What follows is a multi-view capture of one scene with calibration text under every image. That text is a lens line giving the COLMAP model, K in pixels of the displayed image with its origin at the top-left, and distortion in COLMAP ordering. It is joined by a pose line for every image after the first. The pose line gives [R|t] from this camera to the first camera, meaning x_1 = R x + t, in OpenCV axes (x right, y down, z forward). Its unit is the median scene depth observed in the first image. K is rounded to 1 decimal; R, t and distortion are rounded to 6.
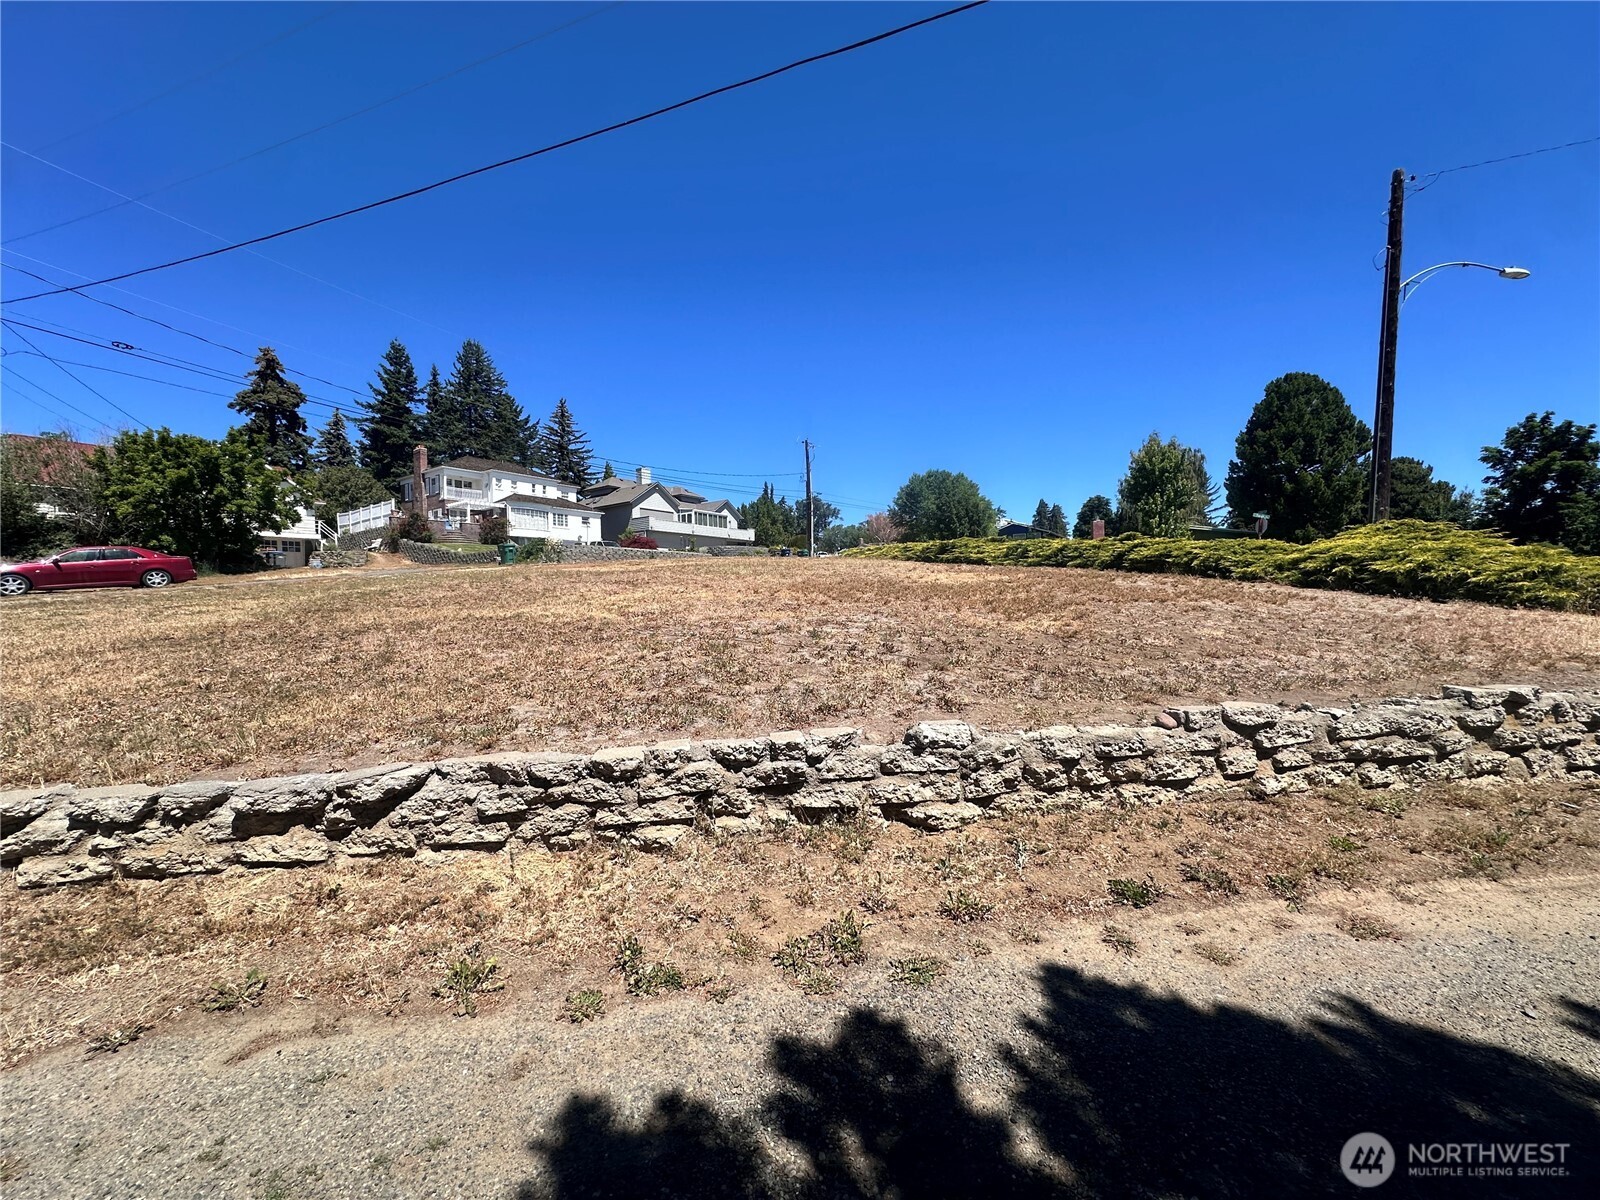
lens RADIAL K [[638.0, 0, 800.1], [0, 638.0, 599.5], [0, 0, 1]] dist [-0.004264, 0.000792]
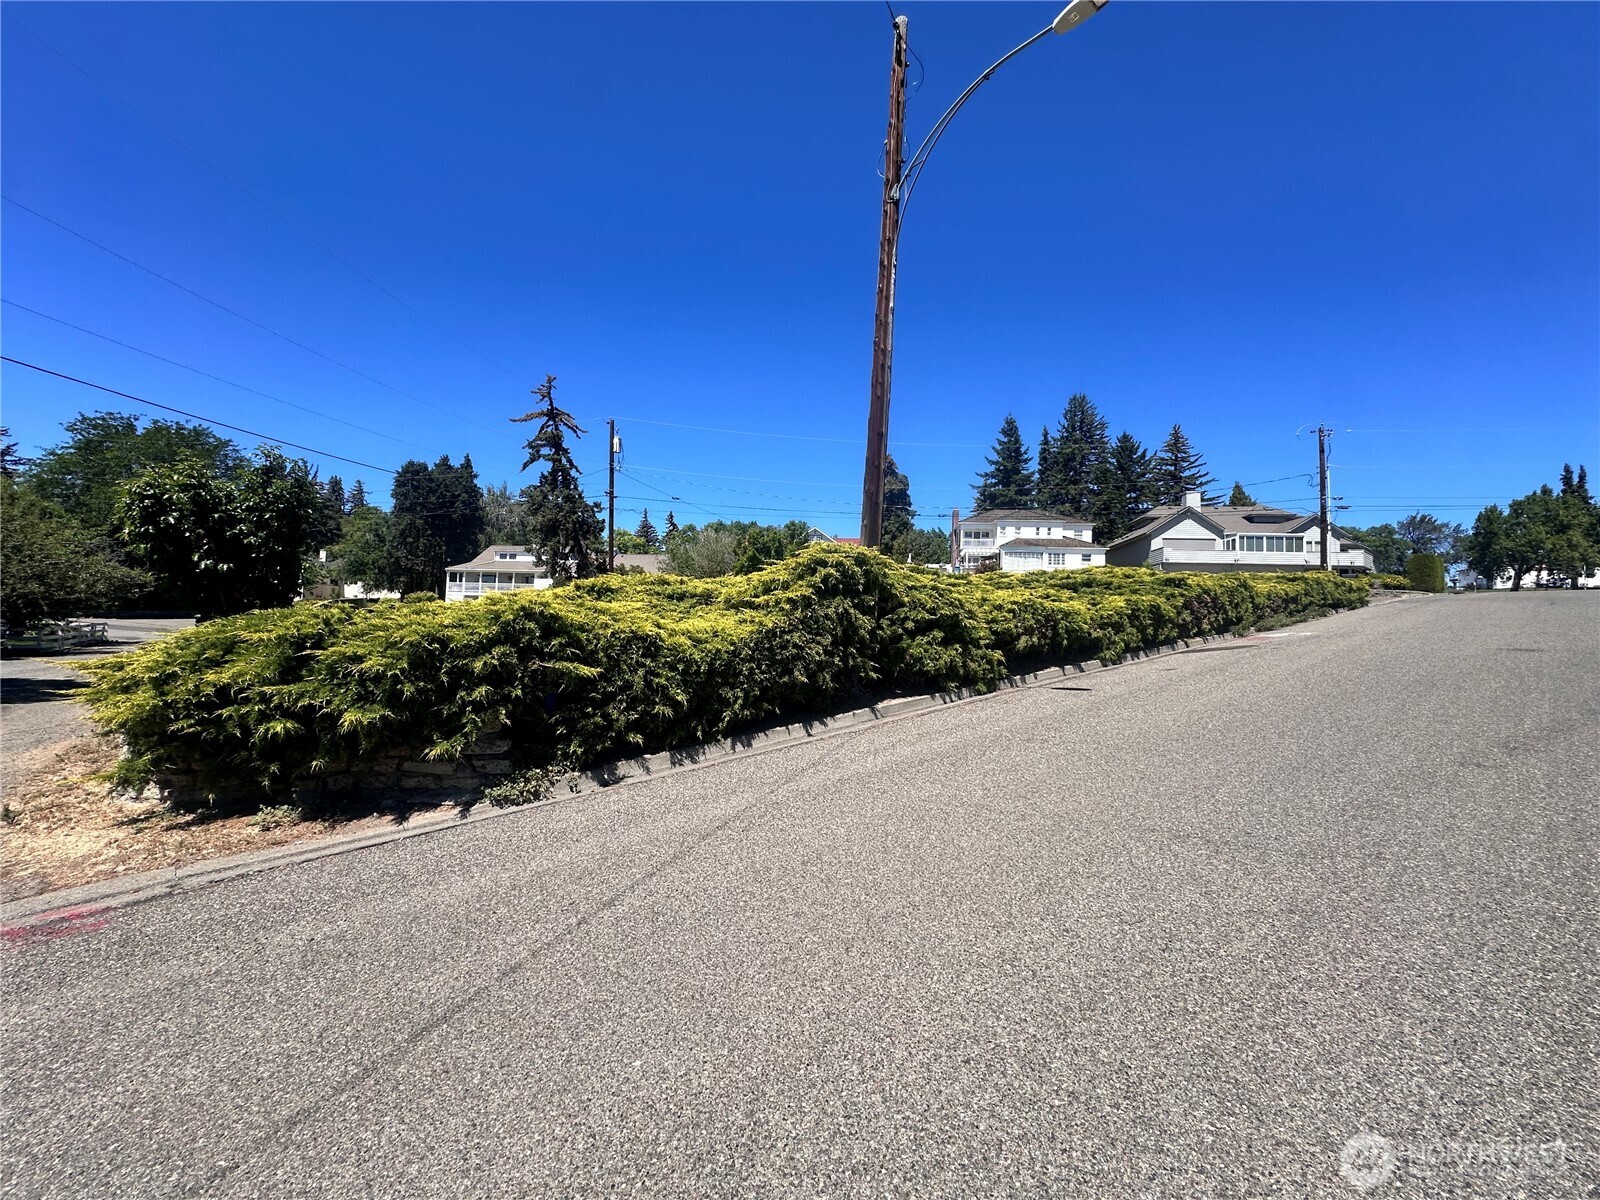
lens RADIAL K [[638.0, 0, 799.0], [0, 638.0, 599.5], [0, 0, 1]] dist [-0.004264, 0.000792]
pose [[0.474044, -0.009358, -0.880451, 0.274402], [-0.039956, 0.998685, -0.032127, -0.007798], [0.879594, 0.050409, 0.473047, 0.118031]]
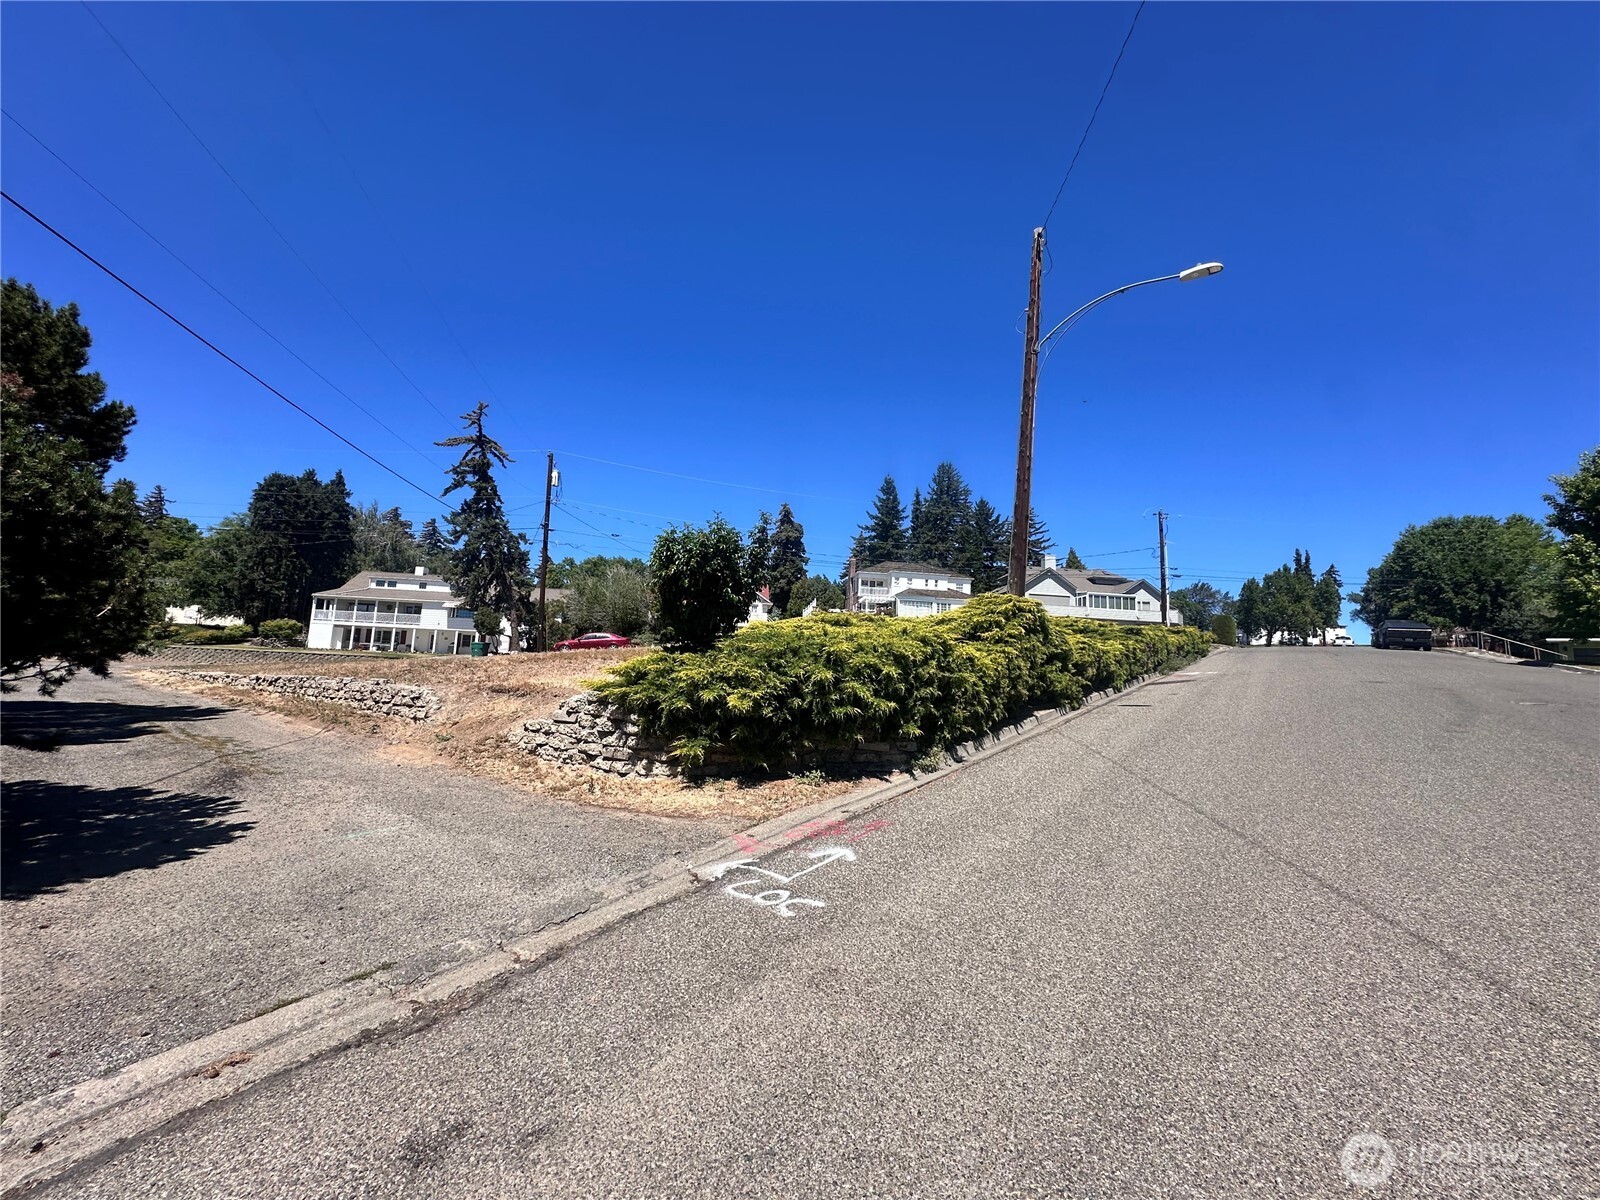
lens RADIAL K [[638.0, 0, 798.0], [0, 638.0, 599.3], [0, 0, 1]] dist [-0.004264, 0.000792]
pose [[0.660355, -0.044521, -0.749632, 0.259460], [-0.056440, 0.992475, -0.108662, -0.000700], [0.748829, 0.114065, 0.652874, 0.035027]]
